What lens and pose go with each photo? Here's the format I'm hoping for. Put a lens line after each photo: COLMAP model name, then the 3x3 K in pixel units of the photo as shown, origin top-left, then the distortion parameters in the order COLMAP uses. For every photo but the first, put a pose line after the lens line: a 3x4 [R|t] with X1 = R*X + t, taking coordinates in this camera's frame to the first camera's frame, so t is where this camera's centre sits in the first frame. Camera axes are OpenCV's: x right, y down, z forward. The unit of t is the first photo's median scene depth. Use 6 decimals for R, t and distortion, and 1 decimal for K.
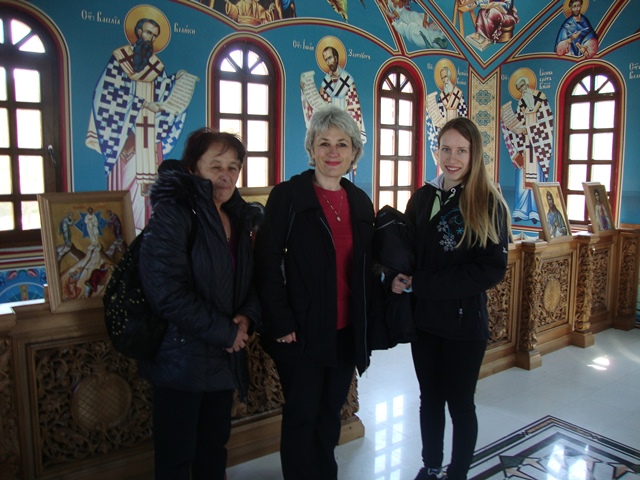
lens RADIAL K [[559.8, 0, 320.0], [0, 559.8, 240.0], [0, 0, 1]] dist [-0.216940, 0.226037]
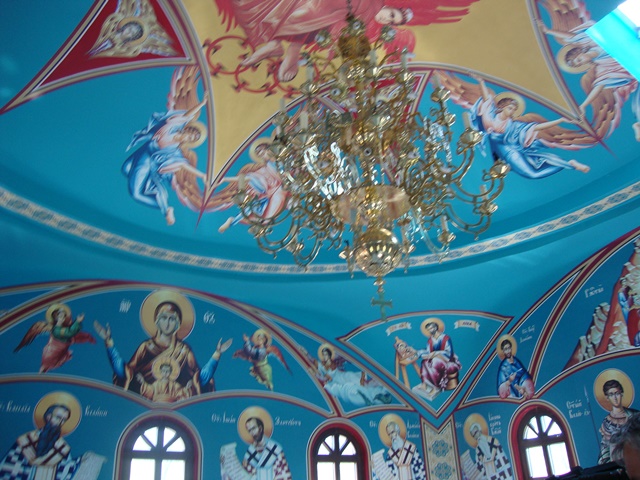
lens RADIAL K [[559.8, 0, 320.0], [0, 559.8, 240.0], [0, 0, 1]] dist [-0.216940, 0.226037]
pose [[0.990838, -0.101108, -0.089543, 0.243271], [0.034042, 0.828551, -0.558877, -0.051014], [0.130698, 0.550708, 0.824402, 0.001009]]
